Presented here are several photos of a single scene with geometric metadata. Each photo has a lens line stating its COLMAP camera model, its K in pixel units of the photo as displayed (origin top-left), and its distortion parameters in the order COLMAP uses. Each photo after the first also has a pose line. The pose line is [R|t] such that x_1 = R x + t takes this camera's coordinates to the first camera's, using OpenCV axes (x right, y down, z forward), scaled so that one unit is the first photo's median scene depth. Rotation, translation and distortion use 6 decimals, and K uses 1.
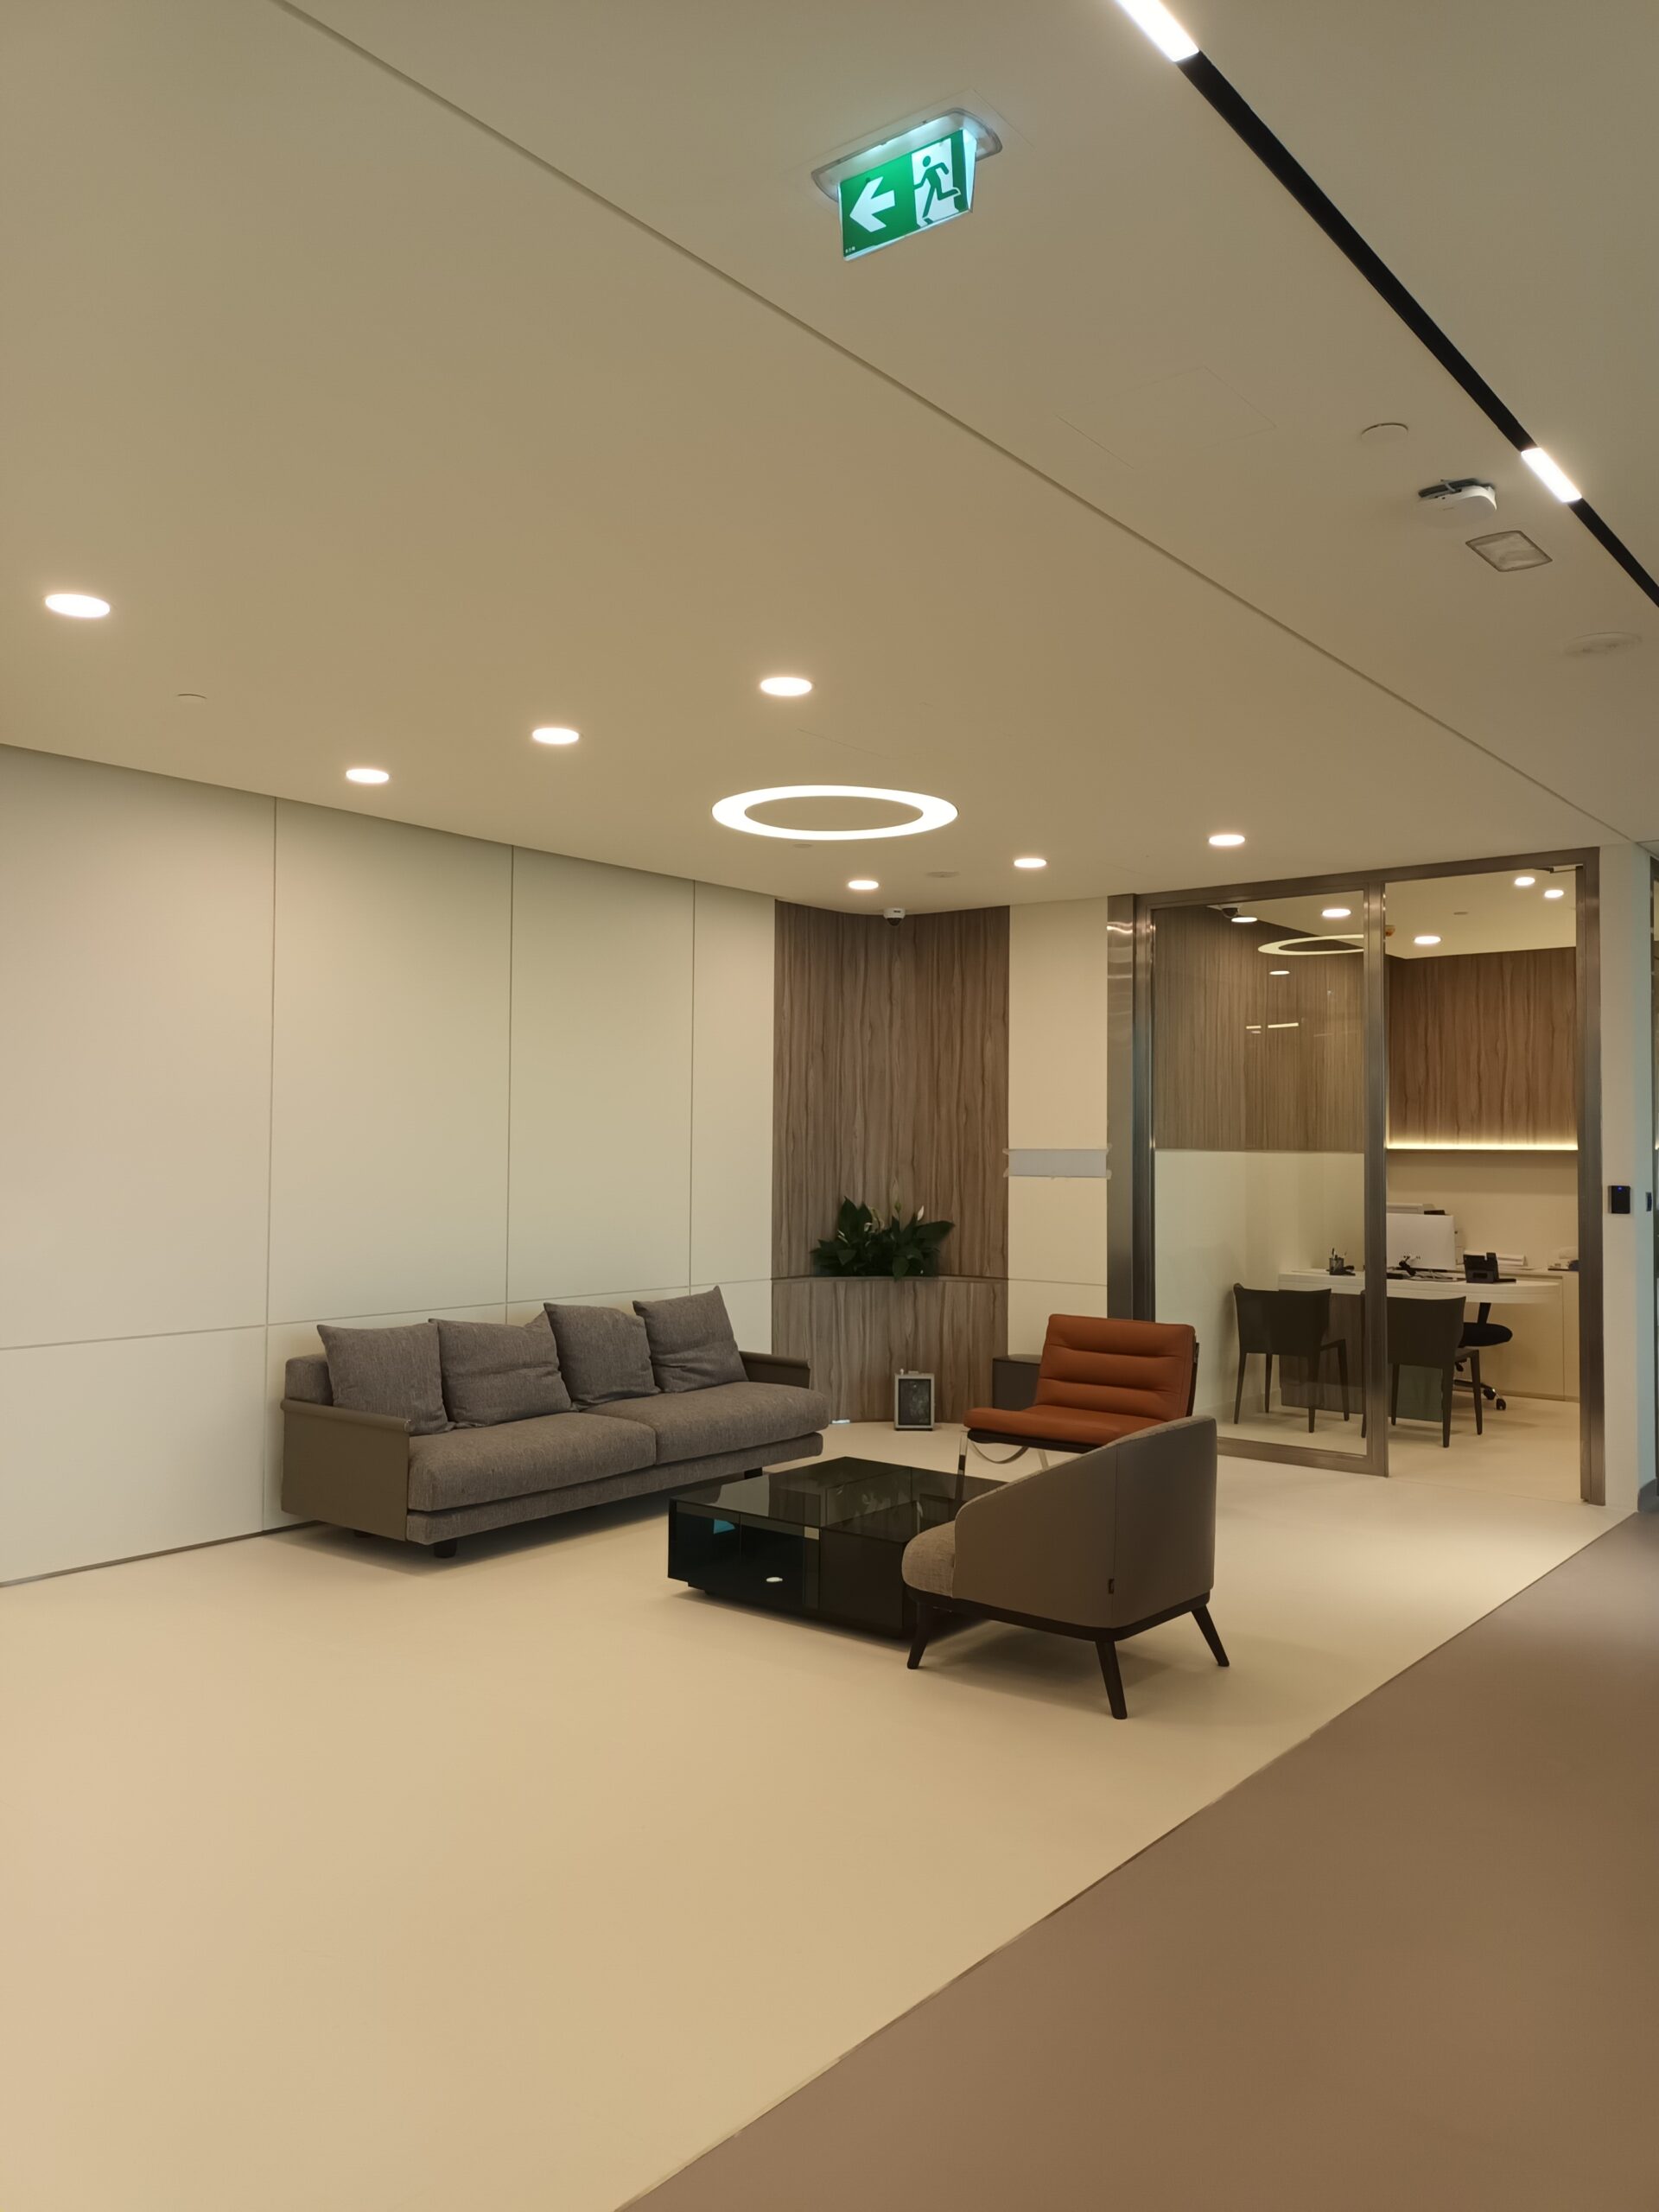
lens RADIAL K [[1649.2, 0, 829.5], [0, 1649.2, 1106.0], [0, 0, 1]] dist [0.103811, -0.181687]
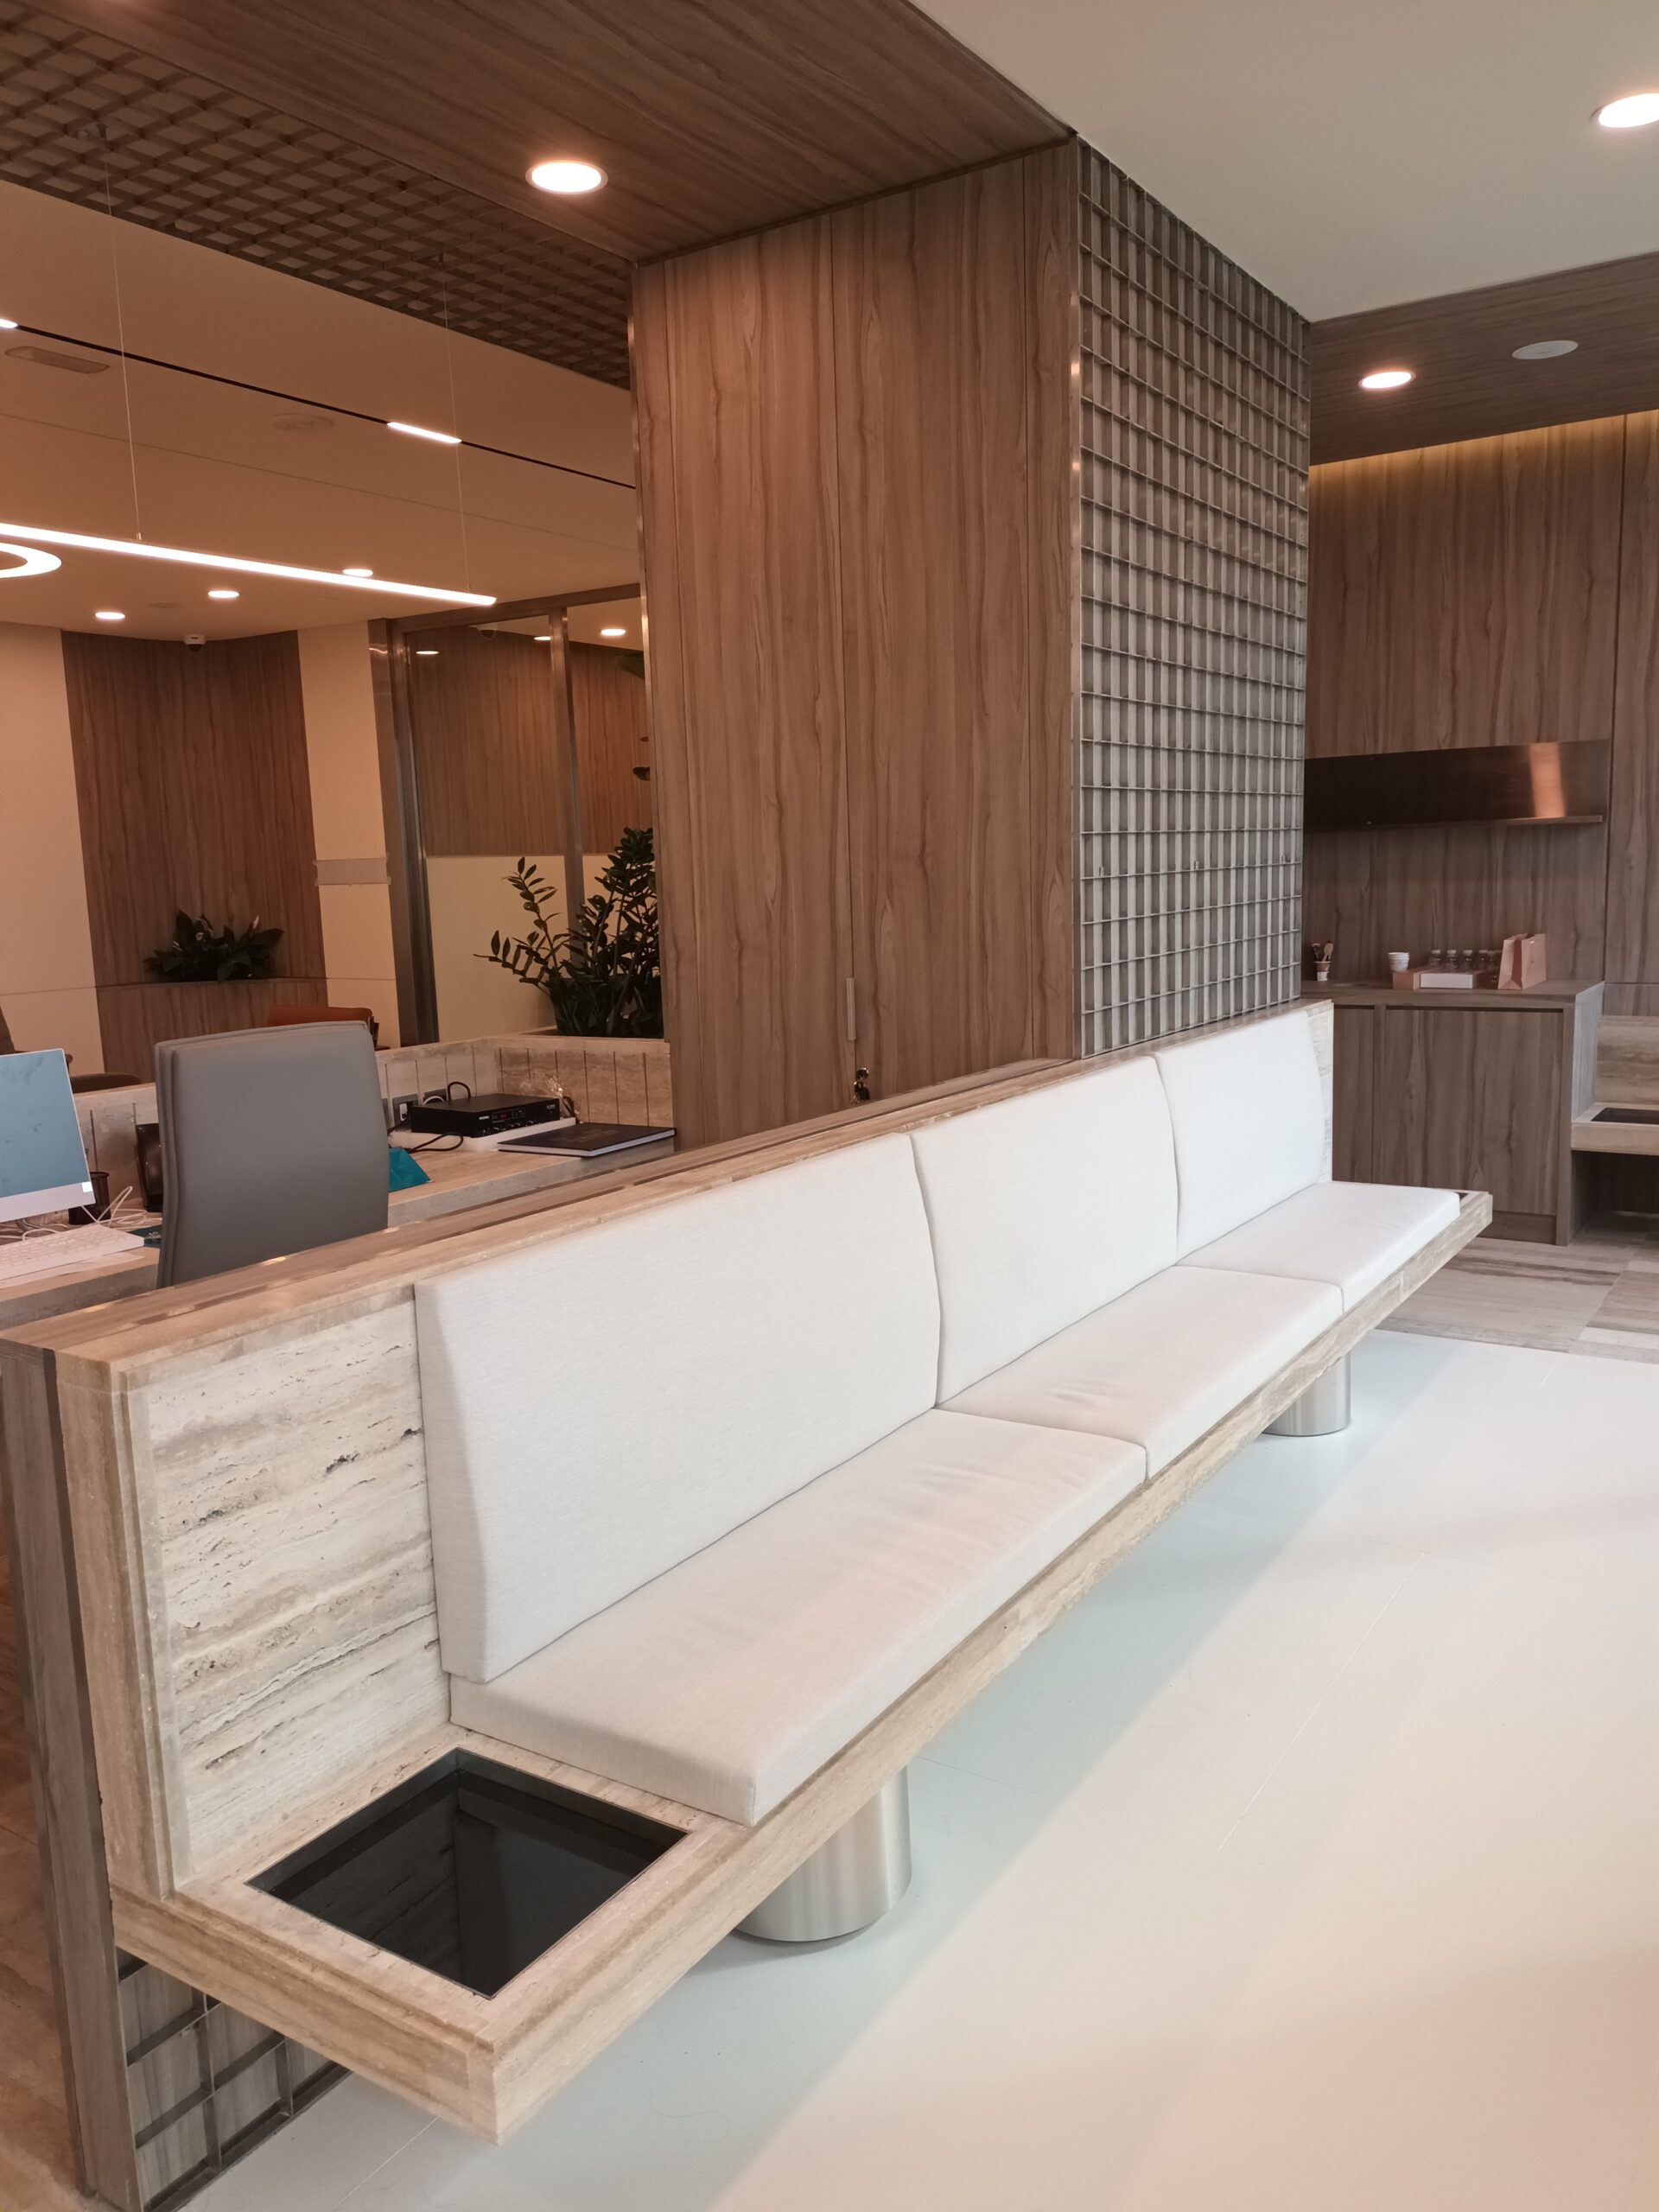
lens RADIAL K [[1649.2, 0, 829.5], [0, 1649.2, 1106.0], [0, 0, 1]] dist [0.103811, -0.181687]
pose [[0.994909, -0.052187, 0.086215, 0.359003], [0.036587, 0.984152, 0.173512, 0.007520], [-0.093904, -0.169474, 0.981051, -0.154825]]
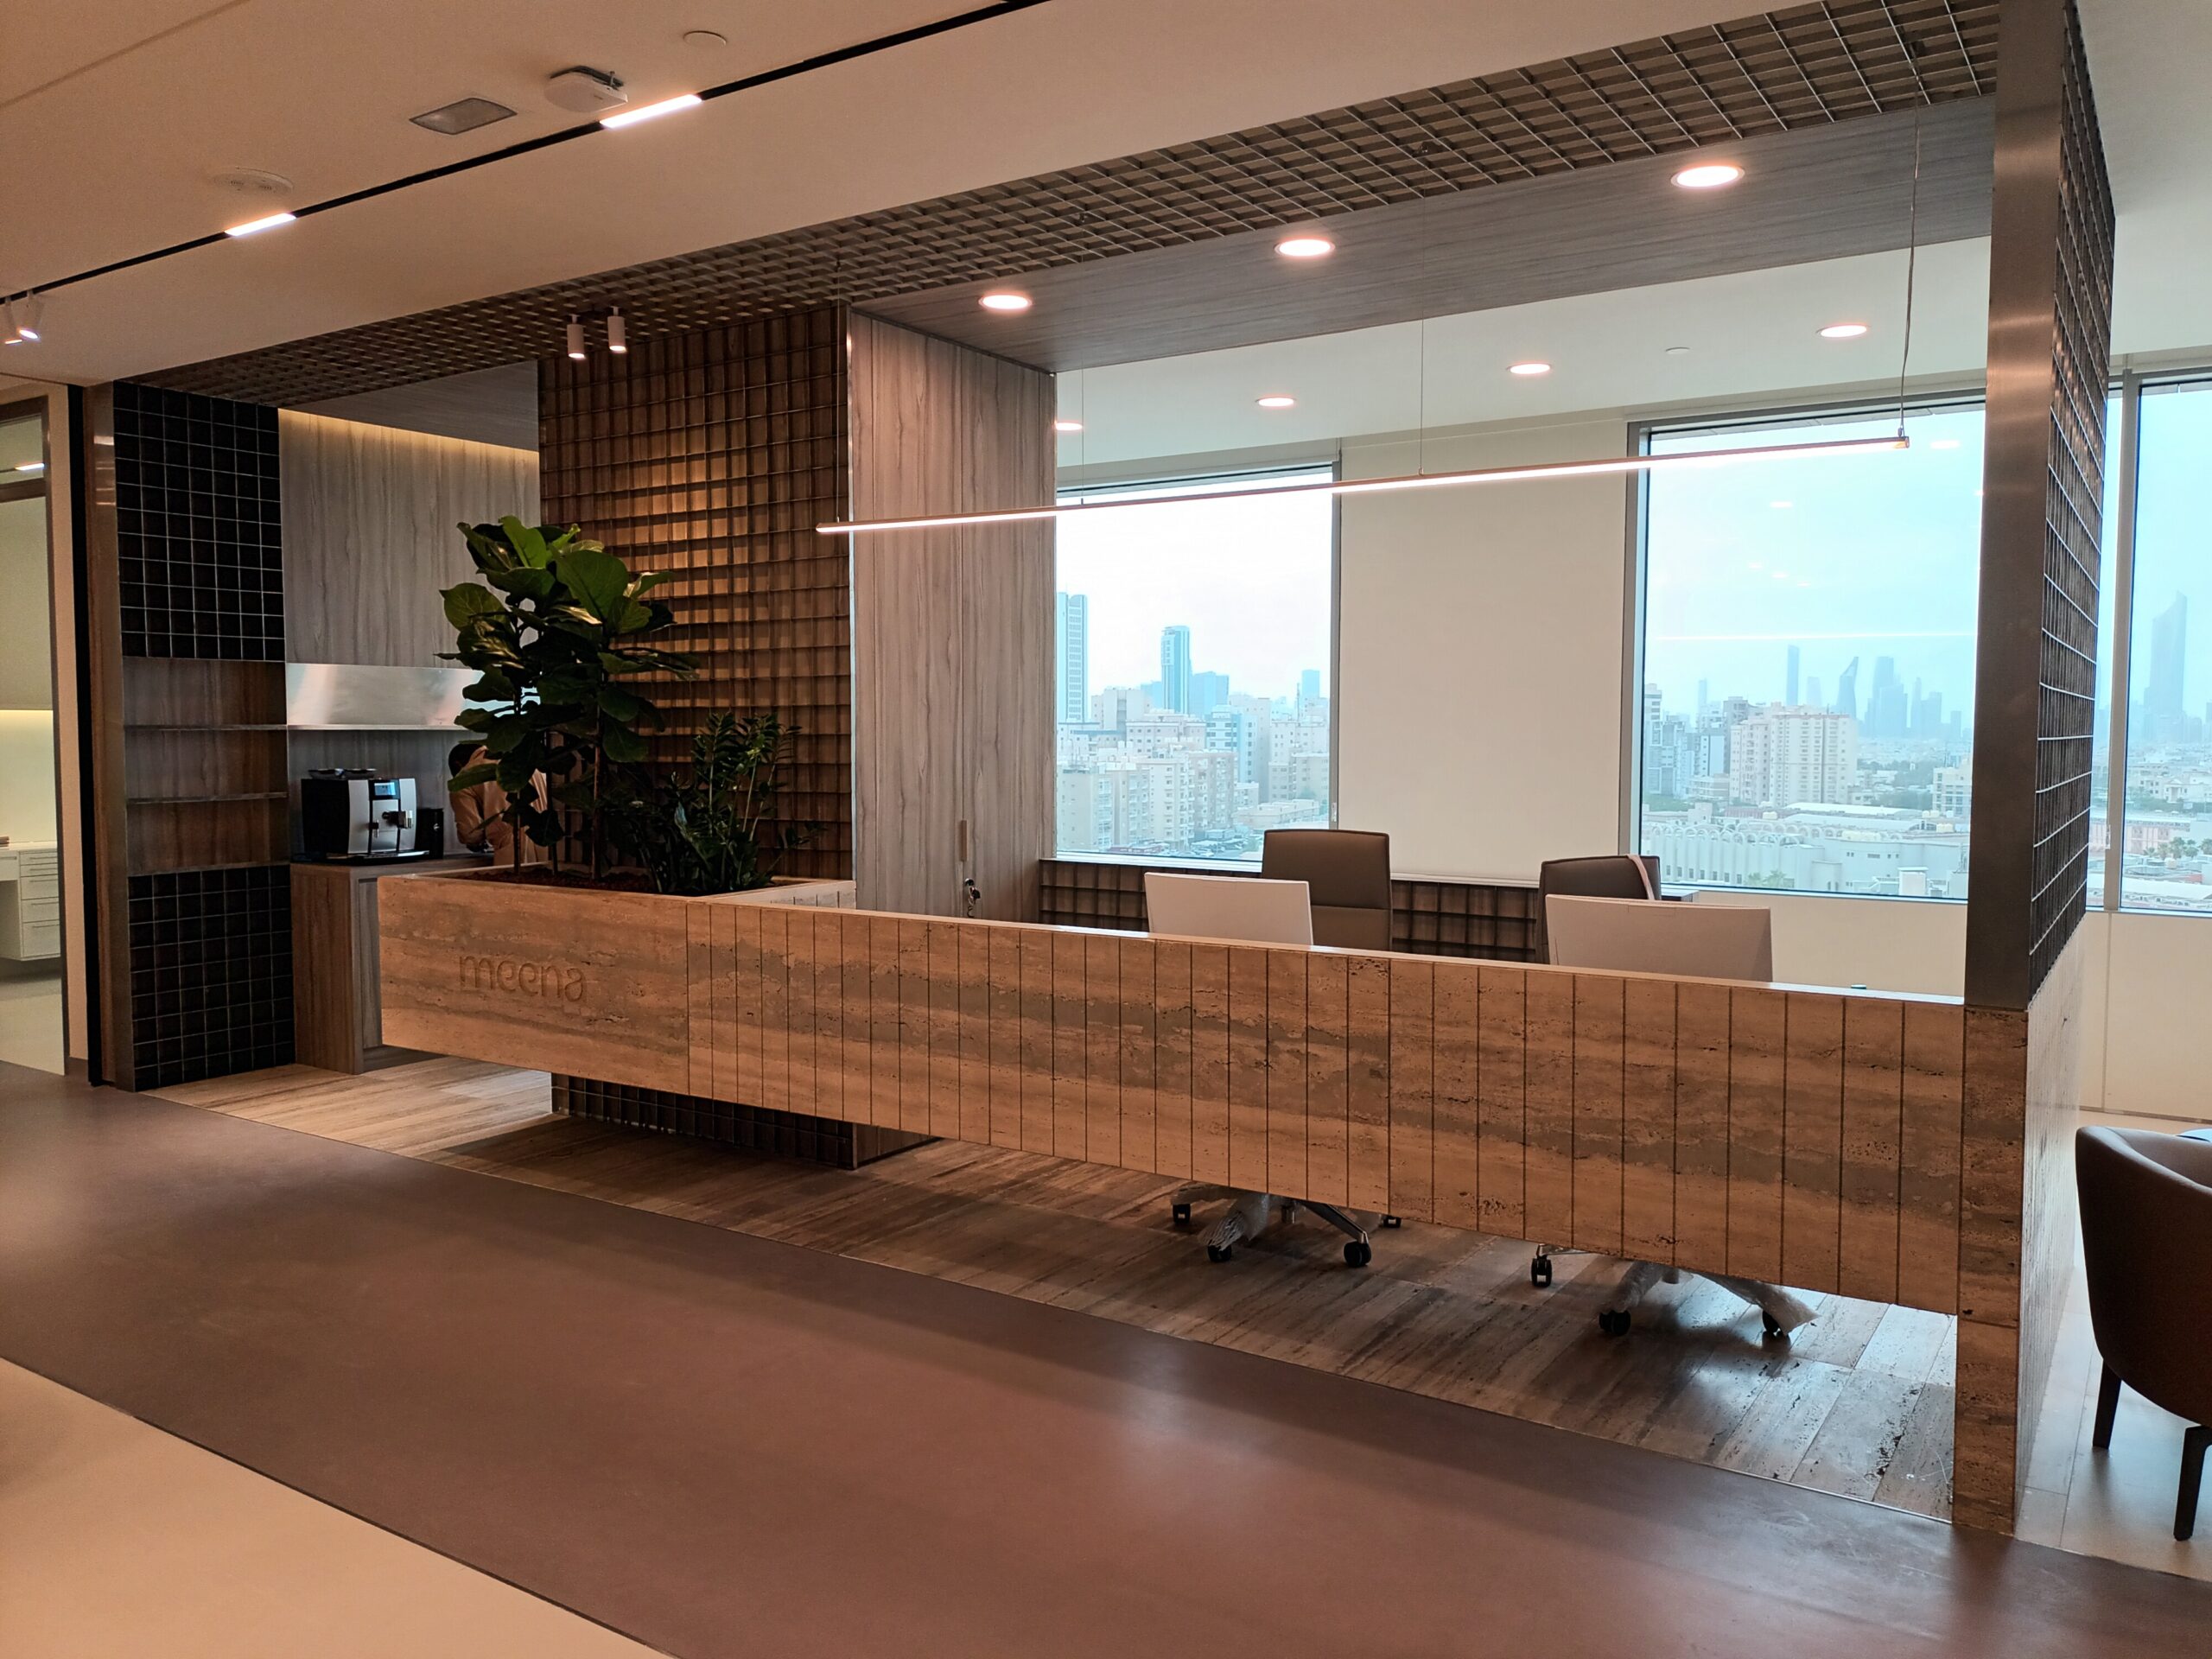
lens RADIAL K [[1649.2, 0, 1106.0], [0, 1649.2, 829.5], [0, 0, 1]] dist [0.103811, -0.181687]
pose [[-0.085416, -0.066869, 0.994099, -0.284122], [-0.030209, 0.997460, 0.064500, 0.009232], [-0.995887, -0.024522, -0.087219, 0.293410]]
